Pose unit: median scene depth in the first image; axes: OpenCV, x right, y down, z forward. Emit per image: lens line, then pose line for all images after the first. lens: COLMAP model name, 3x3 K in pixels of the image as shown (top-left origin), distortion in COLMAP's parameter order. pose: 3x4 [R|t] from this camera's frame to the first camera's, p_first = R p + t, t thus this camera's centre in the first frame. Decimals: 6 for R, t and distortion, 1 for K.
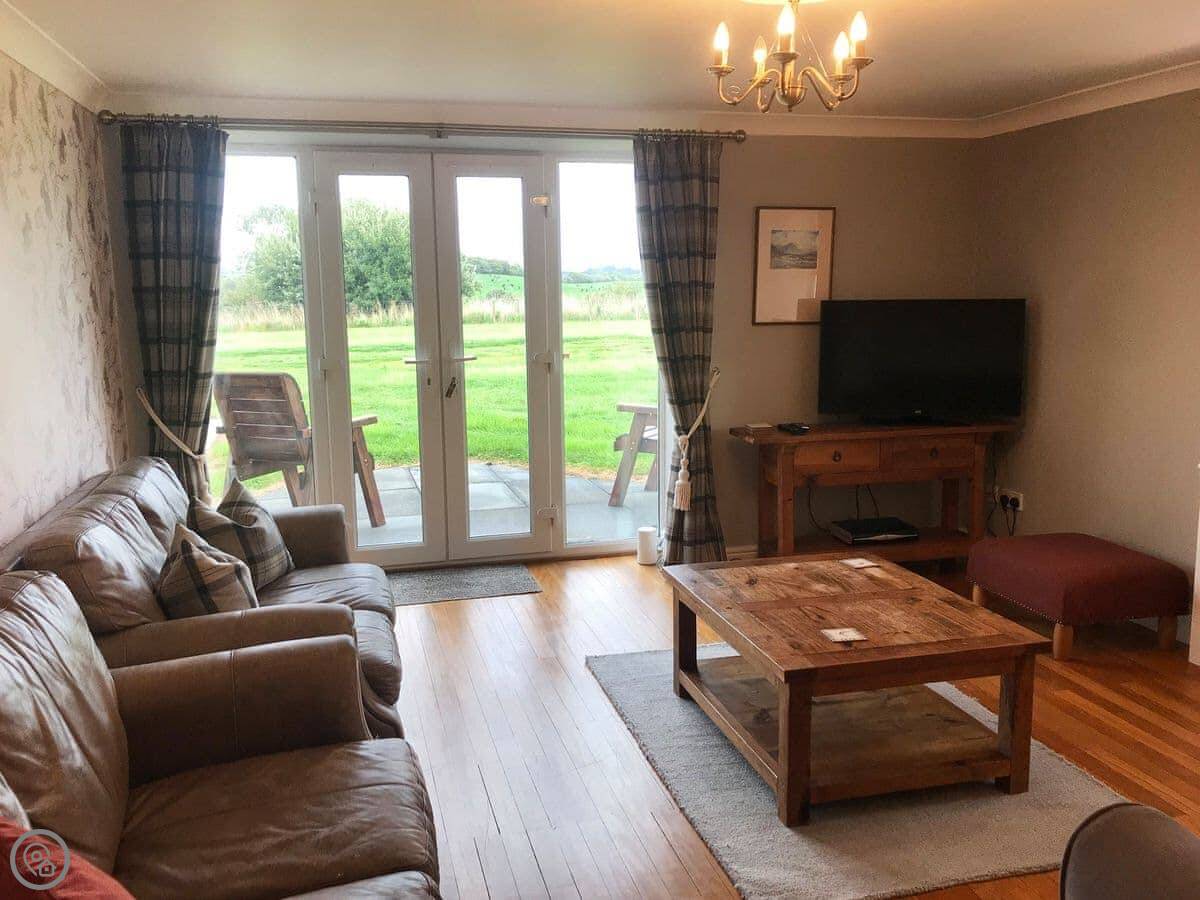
lens RADIAL K [[1013.8, 0, 597.2], [0, 1013.8, 450.9], [0, 0, 1]] dist [0.005604, 0.016718]
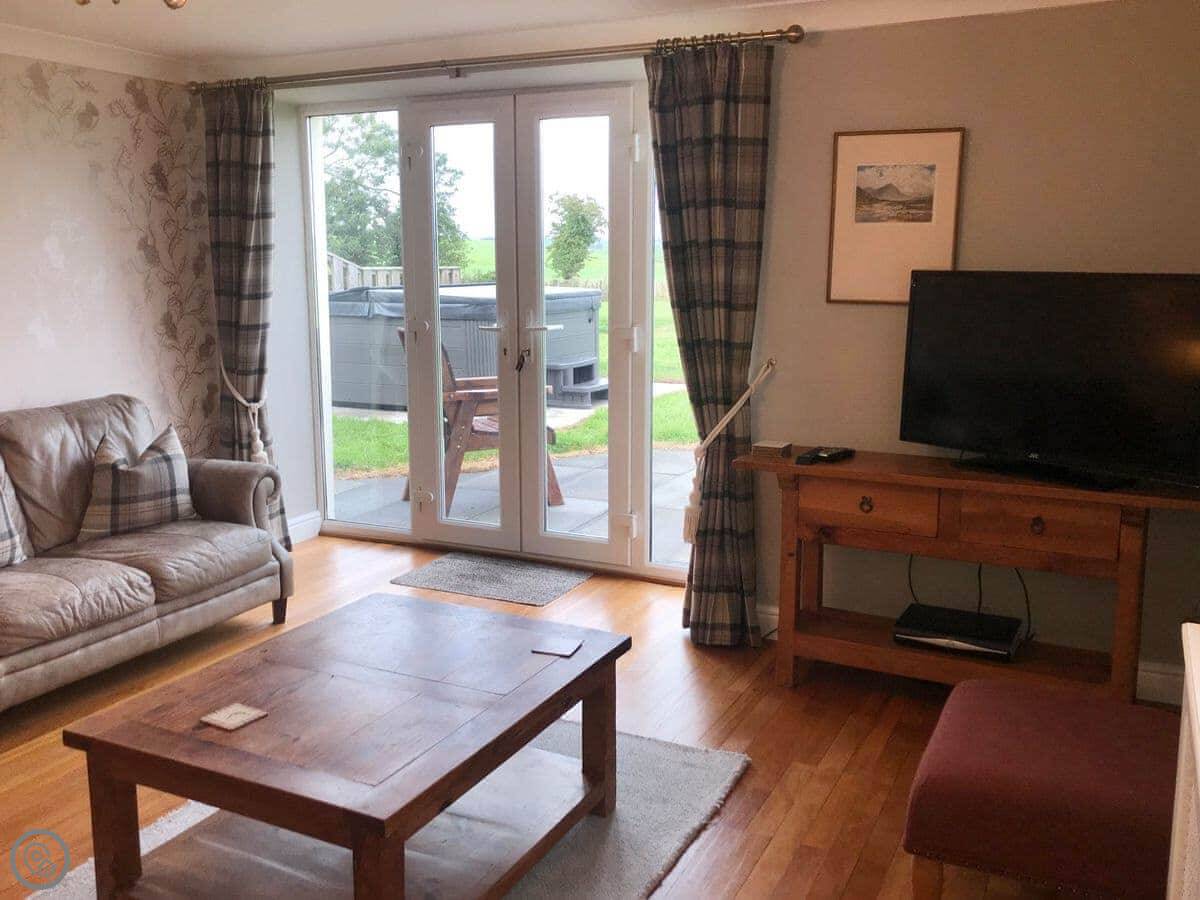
lens RADIAL K [[1088.3, 0, 593.5], [0, 1088.3, 443.1], [0, 0, 1]] dist [0.016091, 0.000000]
pose [[0.749953, 0.125133, -0.649548, 0.564683], [-0.115081, 0.991652, 0.058168, -0.055823], [0.651404, 0.031128, 0.758092, 0.341067]]
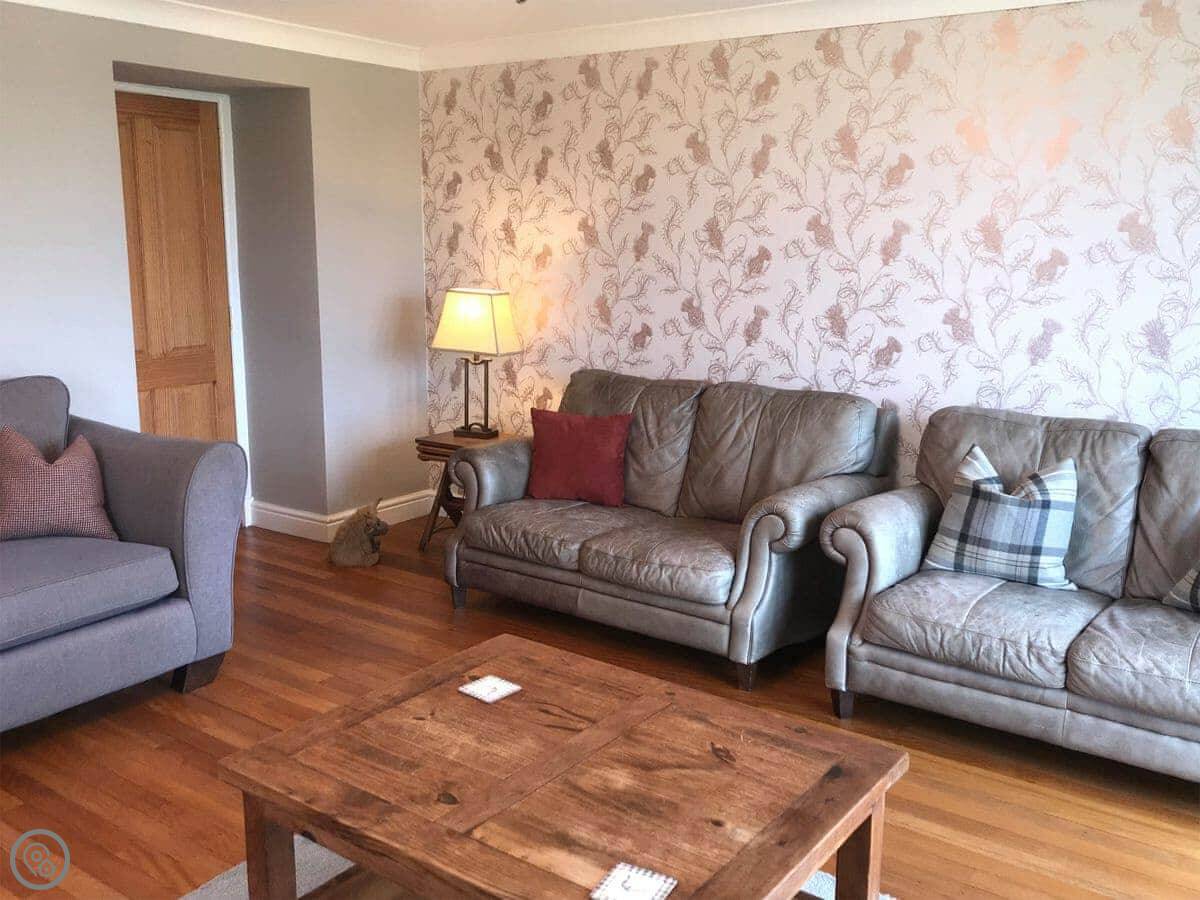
lens RADIAL K [[1088.3, 0, 589.7], [0, 1088.3, 455.2], [0, 0, 1]] dist [0.016091, 0.000000]
pose [[-0.783011, 0.132290, -0.607777, 0.397077], [-0.096734, 0.939334, 0.329081, -0.155034], [0.614440, 0.316467, -0.722712, 0.956186]]
